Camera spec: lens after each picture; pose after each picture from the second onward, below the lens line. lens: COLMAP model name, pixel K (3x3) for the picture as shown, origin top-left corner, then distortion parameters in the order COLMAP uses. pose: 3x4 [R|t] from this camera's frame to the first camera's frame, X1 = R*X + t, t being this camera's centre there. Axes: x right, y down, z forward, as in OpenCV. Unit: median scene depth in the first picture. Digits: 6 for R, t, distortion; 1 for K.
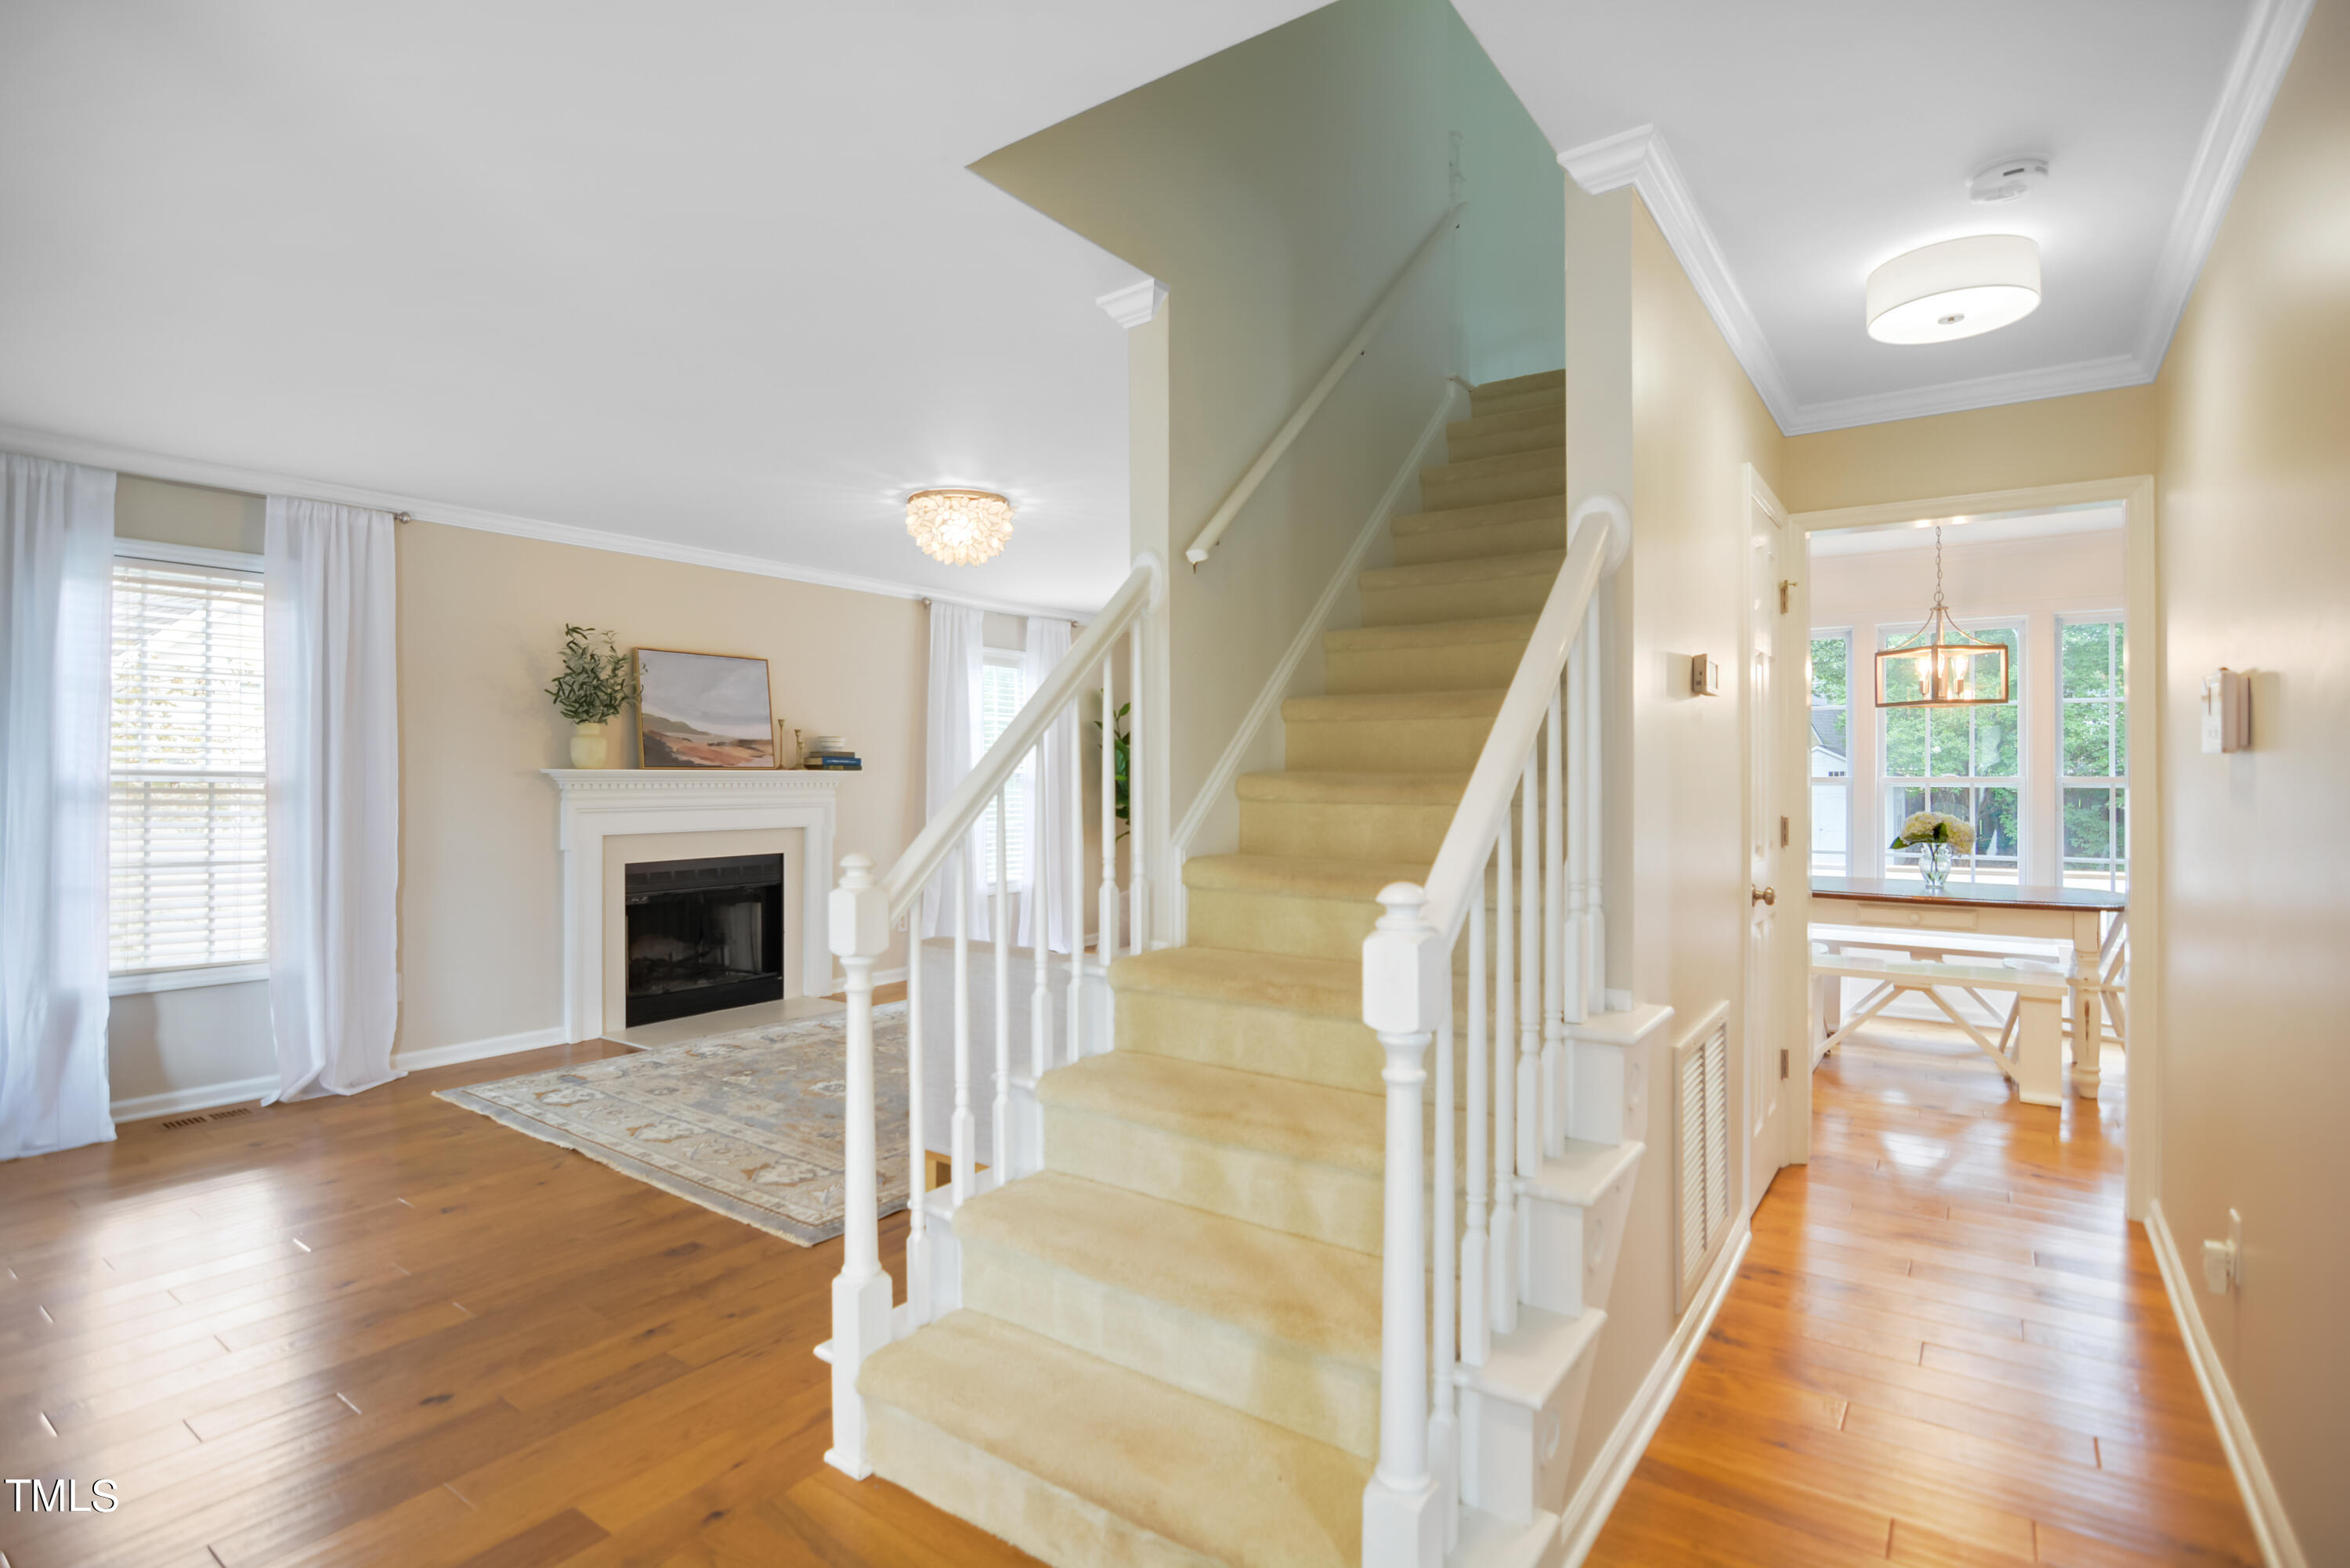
lens RADIAL K [[1152.4, 0, 1161.6], [0, 1152.4, 771.2], [0, 0, 1]] dist [-0.040257, 0.012845]
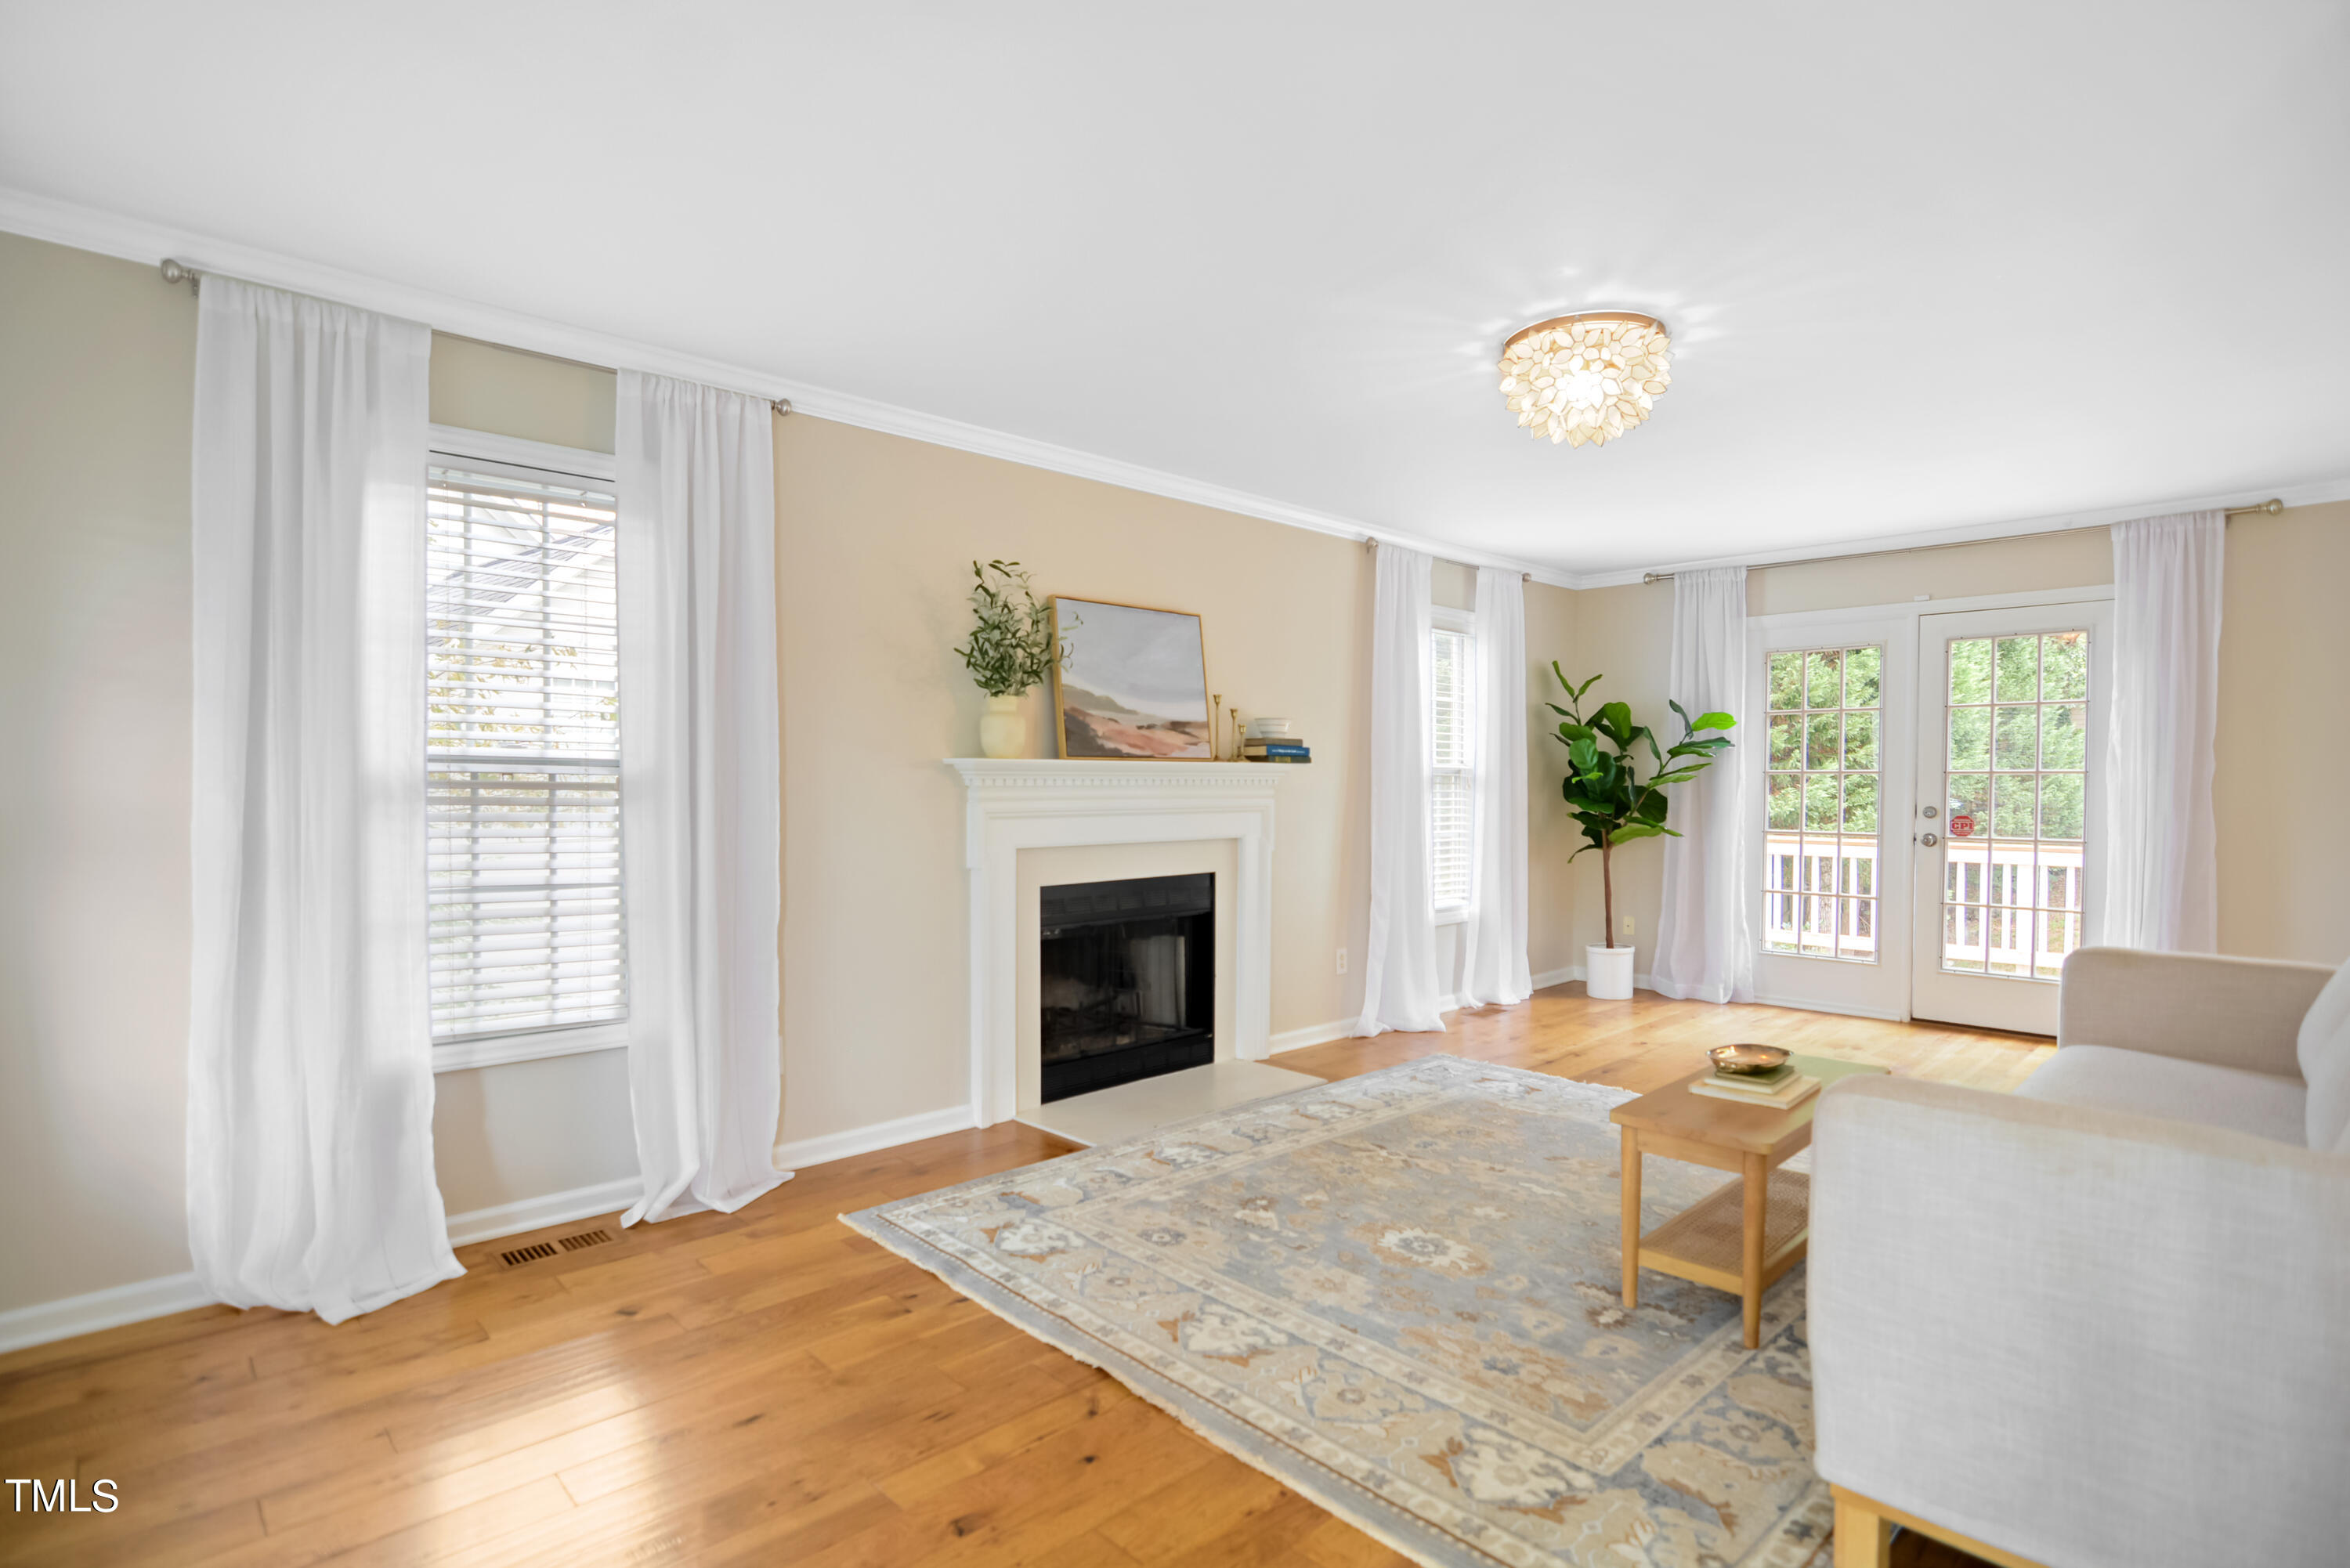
lens RADIAL K [[1161.8, 0, 1161.0], [0, 1161.8, 806.6], [0, 0, 1]] dist [-0.029888, -0.000119]
pose [[0.981983, 0.007217, -0.188830, -0.307981], [-0.001768, 0.999578, 0.029008, 0.008298], [0.188959, -0.028152, 0.981581, 0.335332]]
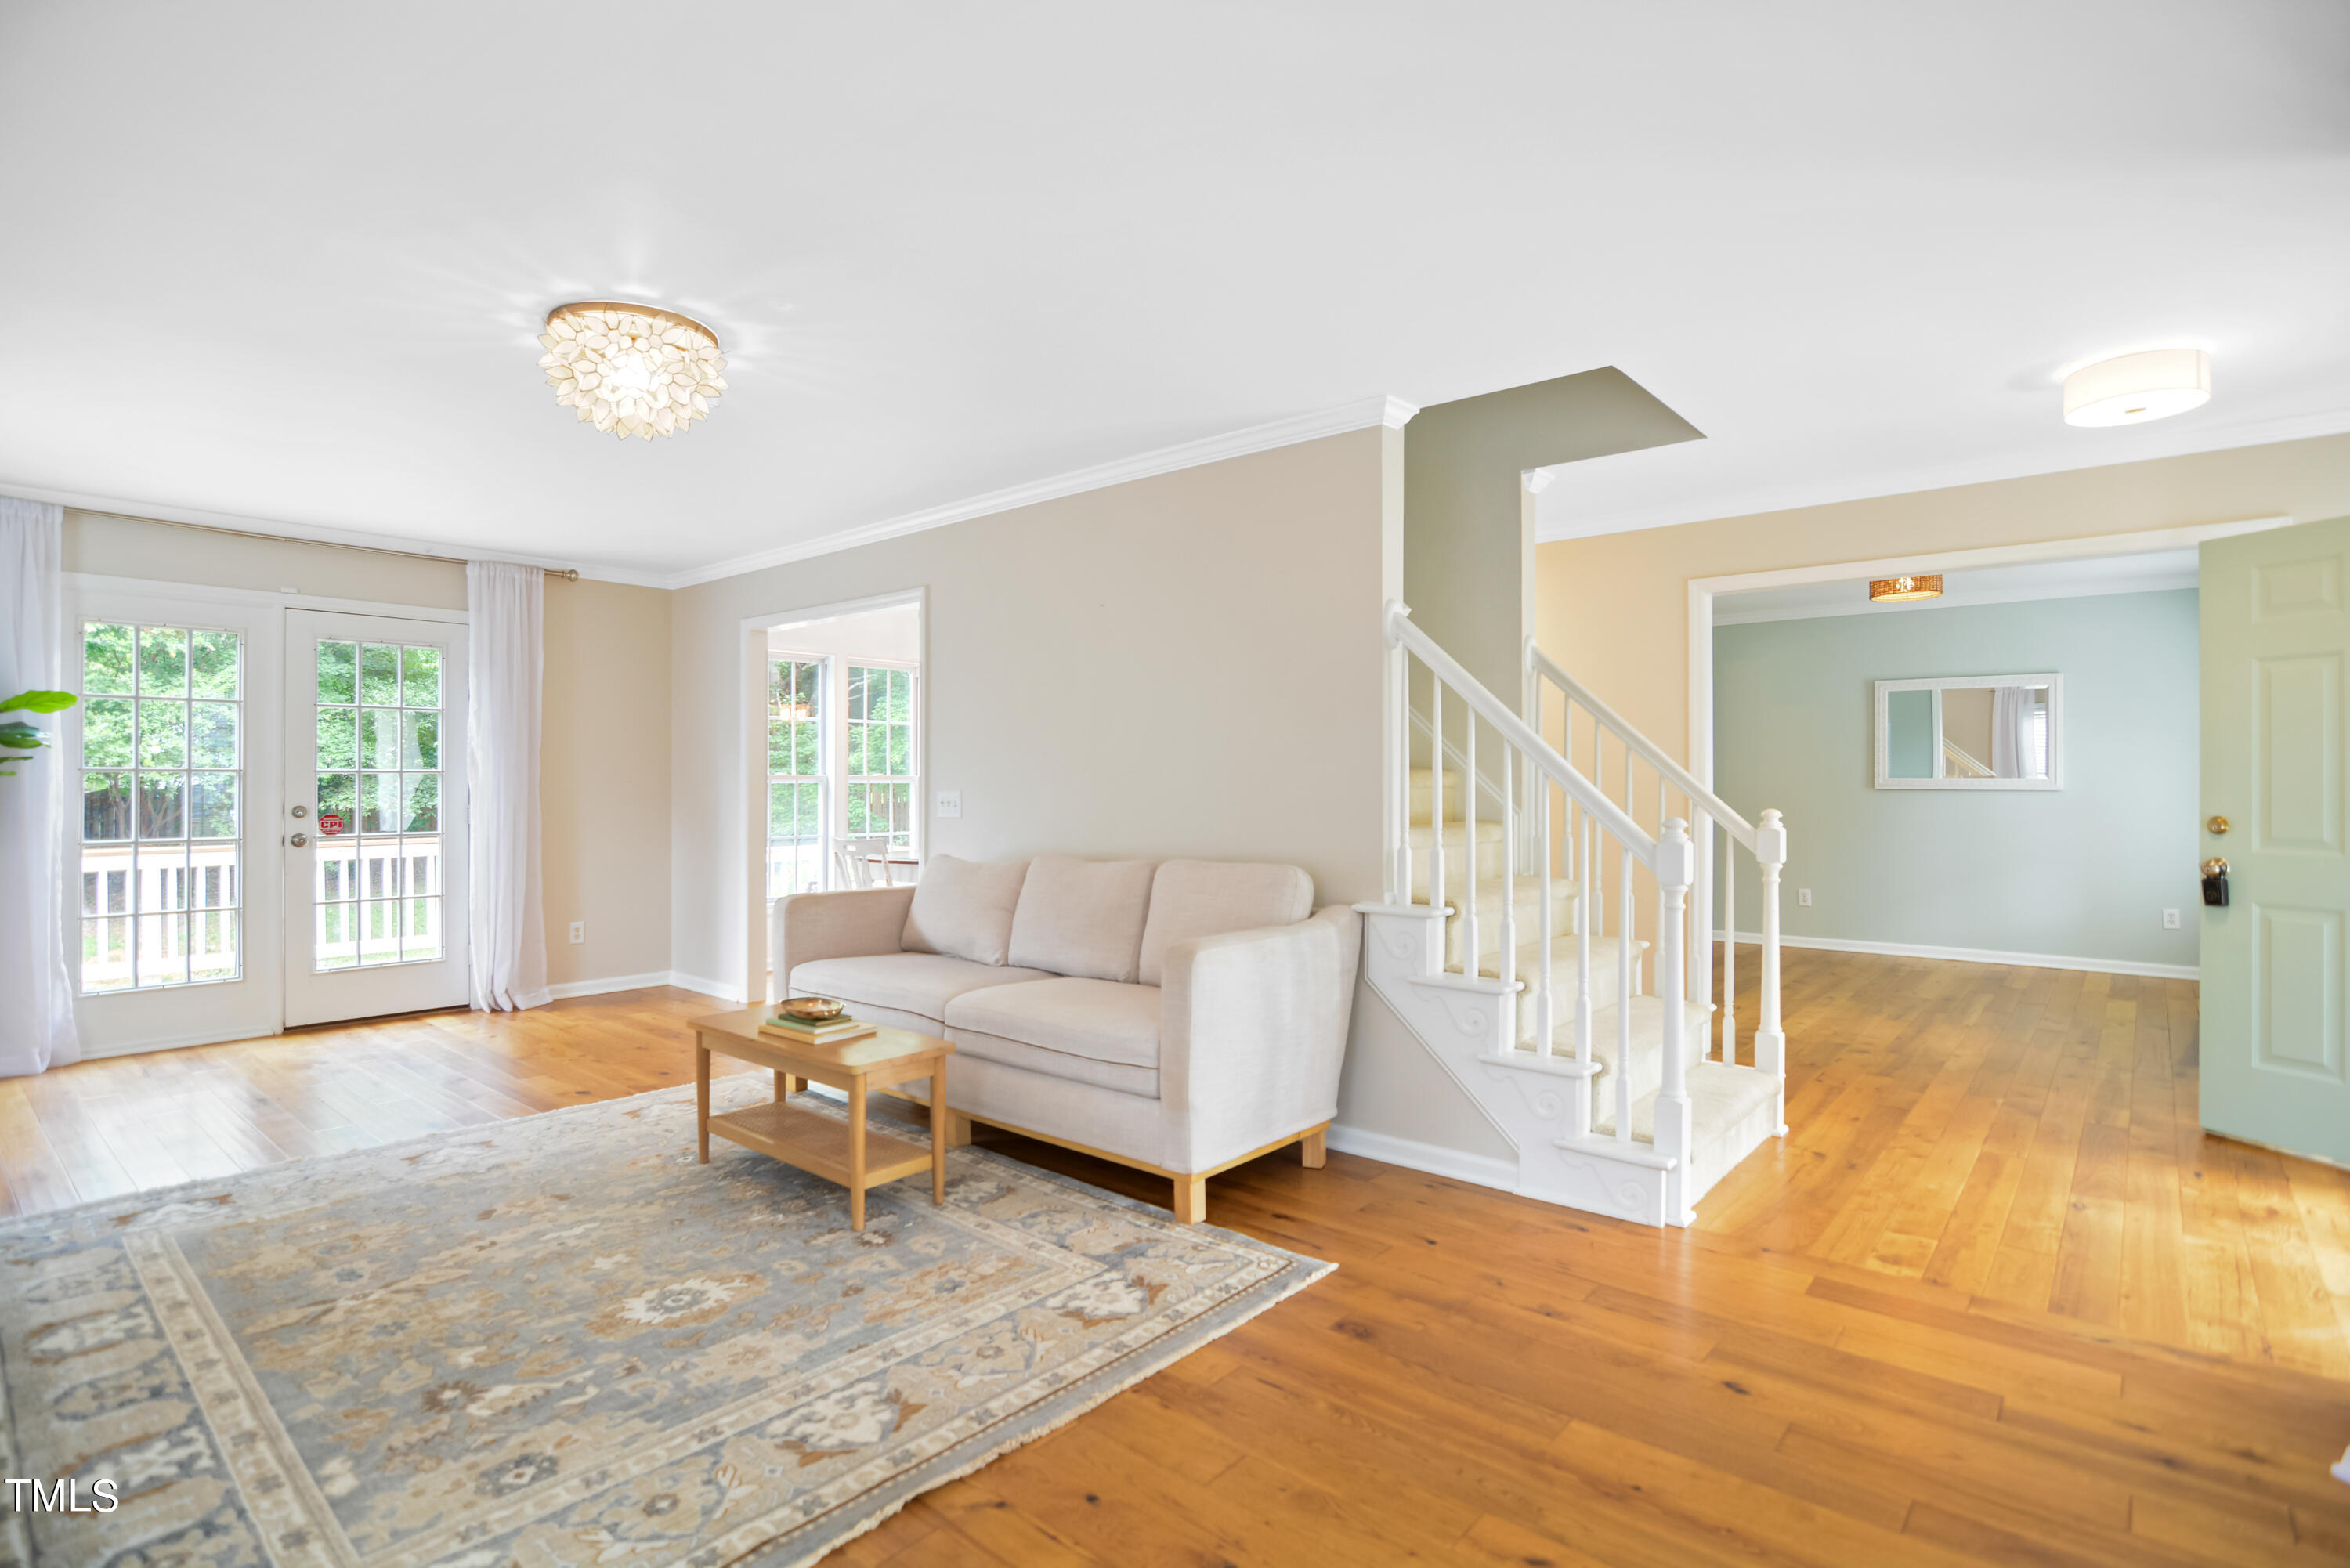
lens RADIAL K [[1152.4, 0, 1161.6], [0, 1152.4, 771.2], [0, 0, 1]] dist [-0.040257, 0.012845]
pose [[0.088538, 0.008294, 0.996038, -0.839643], [-0.004669, 0.999958, -0.007912, 0.011492], [-0.996062, -0.003949, 0.088573, 0.705631]]
